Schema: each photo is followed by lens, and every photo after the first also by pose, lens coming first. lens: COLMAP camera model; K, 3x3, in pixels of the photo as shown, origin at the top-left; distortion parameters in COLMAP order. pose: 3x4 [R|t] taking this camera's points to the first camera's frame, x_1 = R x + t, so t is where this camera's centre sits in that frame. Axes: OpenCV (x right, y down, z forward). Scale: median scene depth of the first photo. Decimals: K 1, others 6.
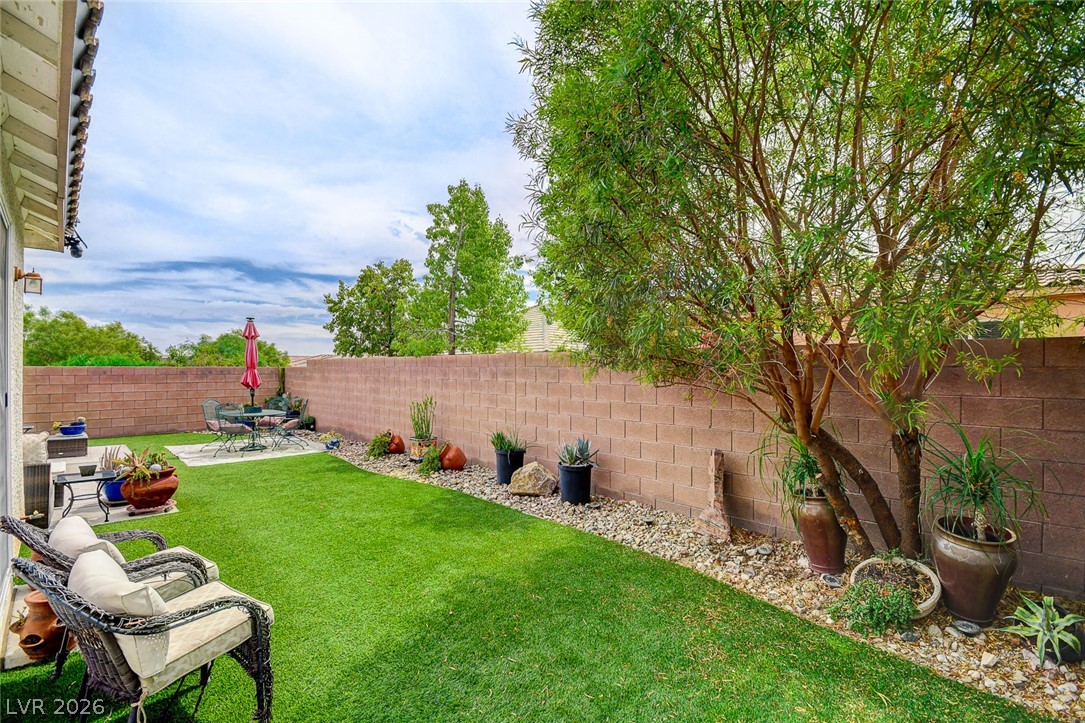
lens RADIAL K [[482.9, 0, 542.5], [0, 482.9, 361.5], [0, 0, 1]] dist [0.001257, 0.000931]
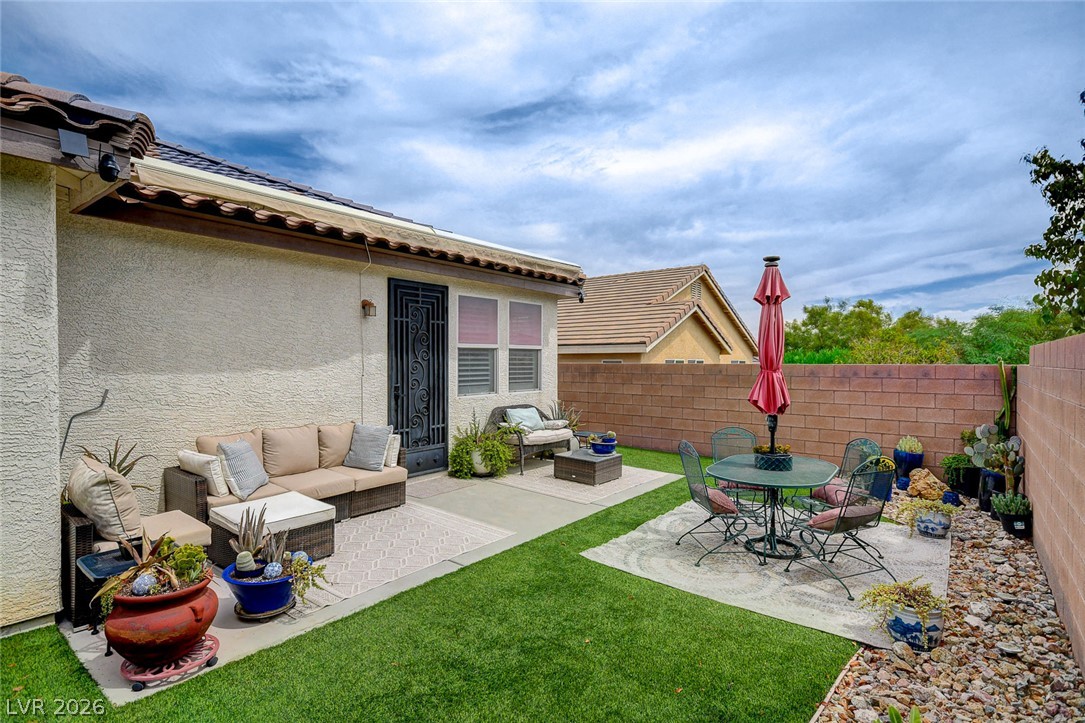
lens RADIAL K [[526.7, 0, 522.1], [0, 526.7, 360.0], [0, 0, 1]] dist [0.000713, 0.000416]
pose [[0.088040, -0.005223, -0.996103, -0.176336], [0.012971, 0.999907, -0.004096, 0.006123], [0.996032, -0.012560, 0.088100, 0.973904]]
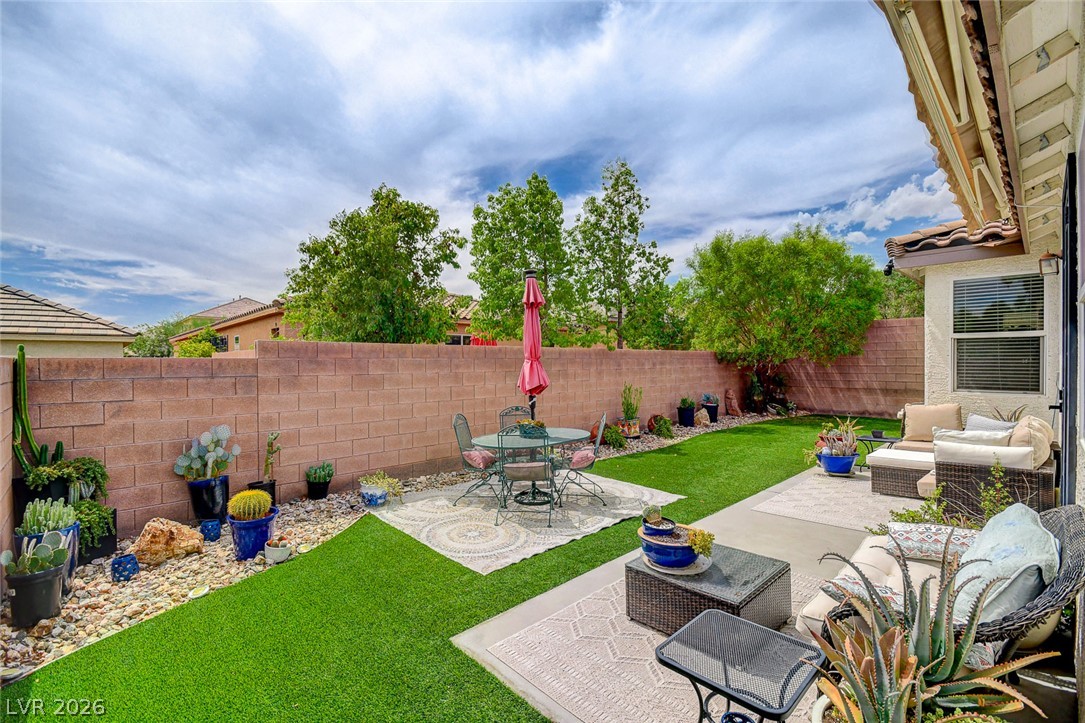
lens RADIAL K [[470.7, 0, 542.5], [0, 470.7, 361.5], [0, 0, 1]] dist [0.001186, -0.000233]
pose [[0.017747, -0.000477, 0.999842, -1.554200], [-0.008495, 0.999964, 0.000627, 0.021496], [-0.999806, -0.008505, 0.017742, 1.317274]]
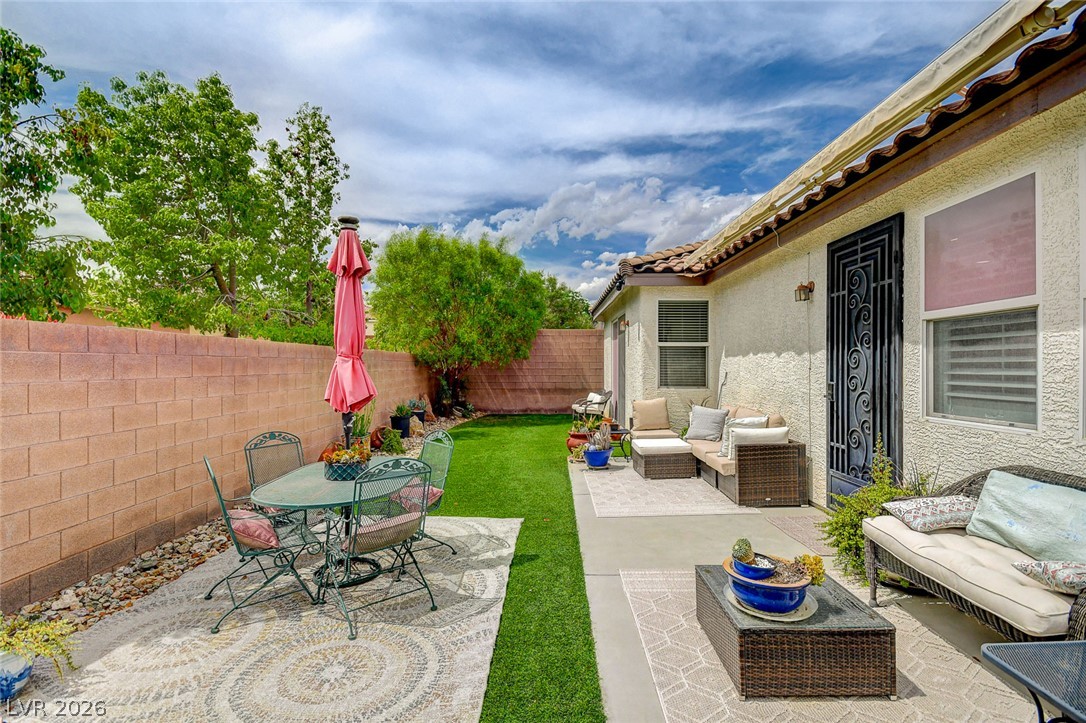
lens RADIAL K [[488.5, 0, 543.0], [0, 488.5, 361.5], [0, 0, 1]] dist [0.001471, 0.000147]
pose [[-0.700128, 0.002976, 0.714011, -1.301664], [-0.011605, 0.999812, -0.015546, 0.029152], [-0.713923, -0.019170, -0.699962, 1.555549]]
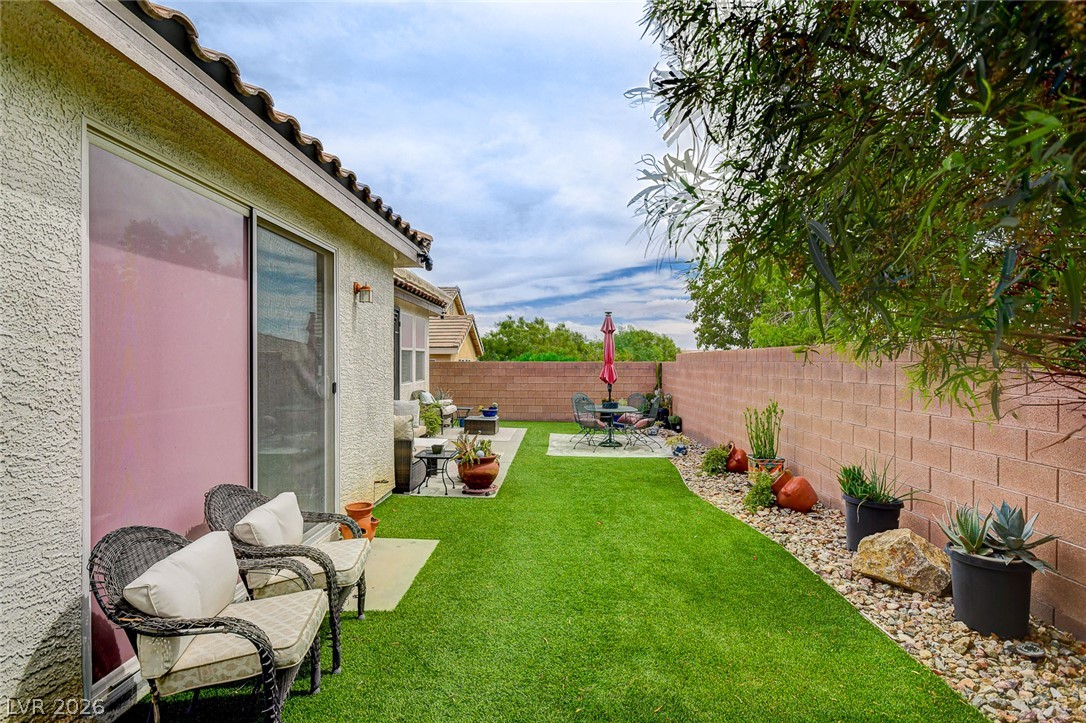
lens RADIAL K [[528.6, 0, 531.6], [0, 528.6, 364.3], [0, 0, 1]] dist [0.029026, -0.012078]
pose [[0.673918, 0.002740, -0.738801, 0.124283], [0.008546, 0.999897, 0.011504, 0.002956], [0.738757, -0.014067, 0.673825, 0.208205]]
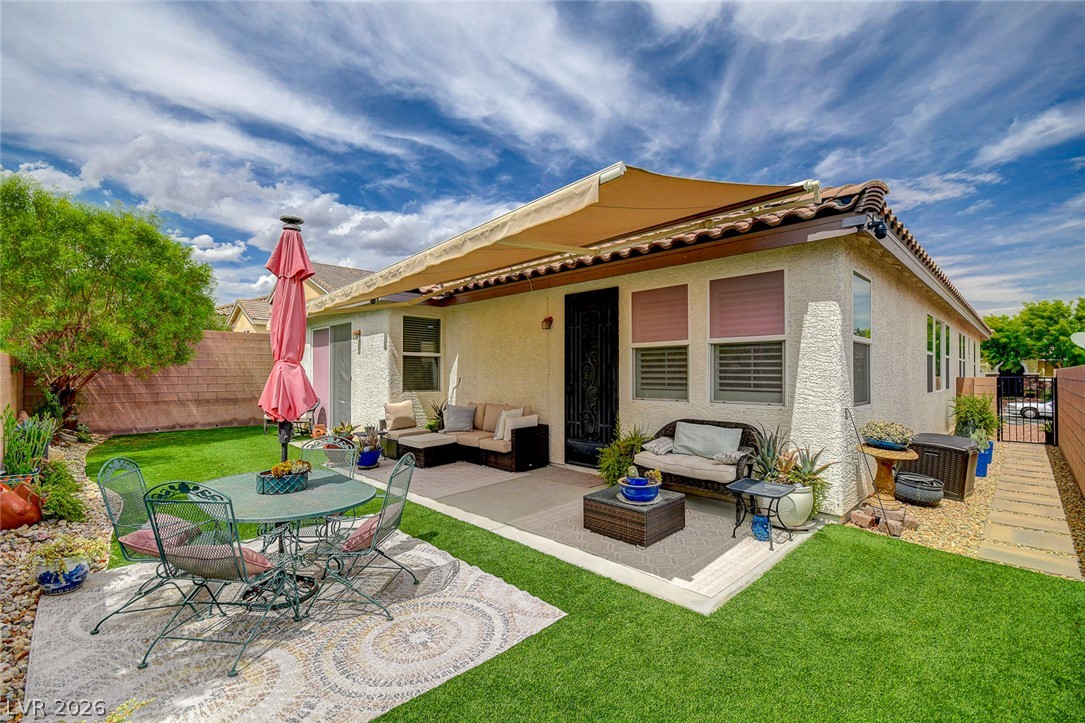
lens RADIAL K [[470.7, 0, 542.5], [0, 470.7, 361.5], [0, 0, 1]] dist [0.001186, -0.000233]
pose [[-0.999995, -0.001490, -0.002868, -1.051224], [-0.001392, 0.999433, -0.033634, 0.030602], [0.002917, -0.033630, -0.999430, 1.810703]]
